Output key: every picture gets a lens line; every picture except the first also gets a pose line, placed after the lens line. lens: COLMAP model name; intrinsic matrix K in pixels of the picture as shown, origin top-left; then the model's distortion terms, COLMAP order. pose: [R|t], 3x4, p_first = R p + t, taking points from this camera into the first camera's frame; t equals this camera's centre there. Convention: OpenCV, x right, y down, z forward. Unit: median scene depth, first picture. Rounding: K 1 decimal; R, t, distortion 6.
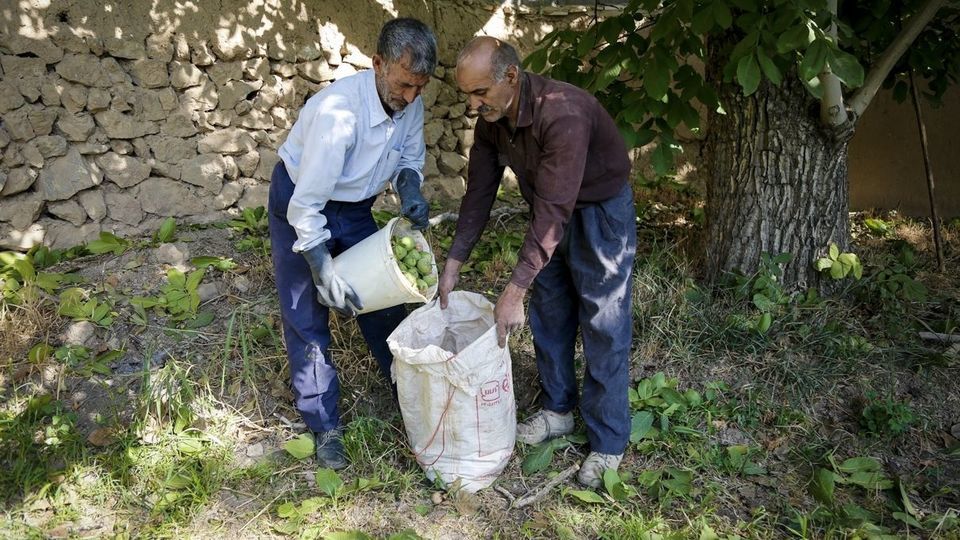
lens RADIAL K [[766.0, 0, 480.0], [0, 766.0, 270.0], [0, 0, 1]] dist [-0.038149, 0.005729]
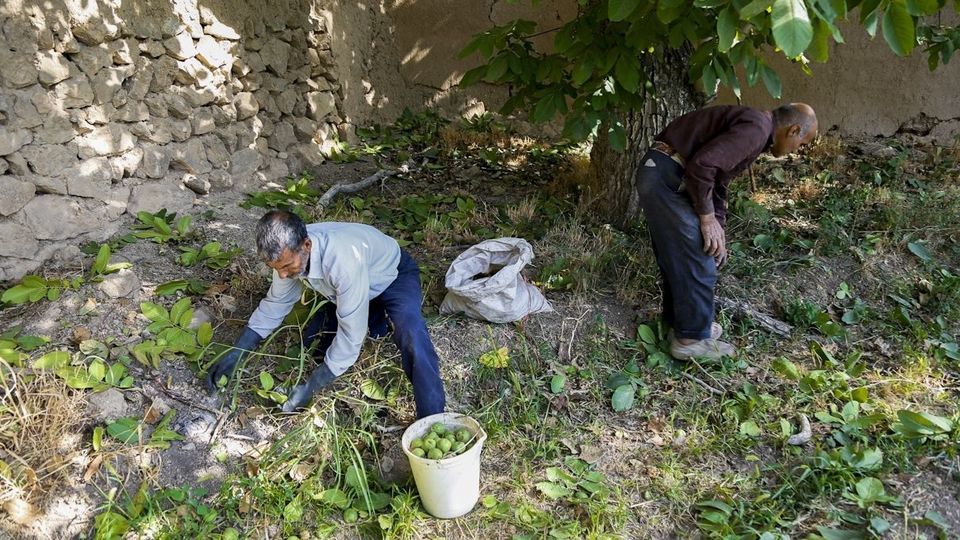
lens RADIAL K [[766.0, 0, 480.0], [0, 766.0, 270.0], [0, 0, 1]] dist [-0.038149, 0.005729]
pose [[0.852946, -0.187871, 0.487020, -0.510044], [0.115636, 0.977812, 0.174677, -0.154431], [-0.509031, -0.092673, 0.855745, 0.050185]]
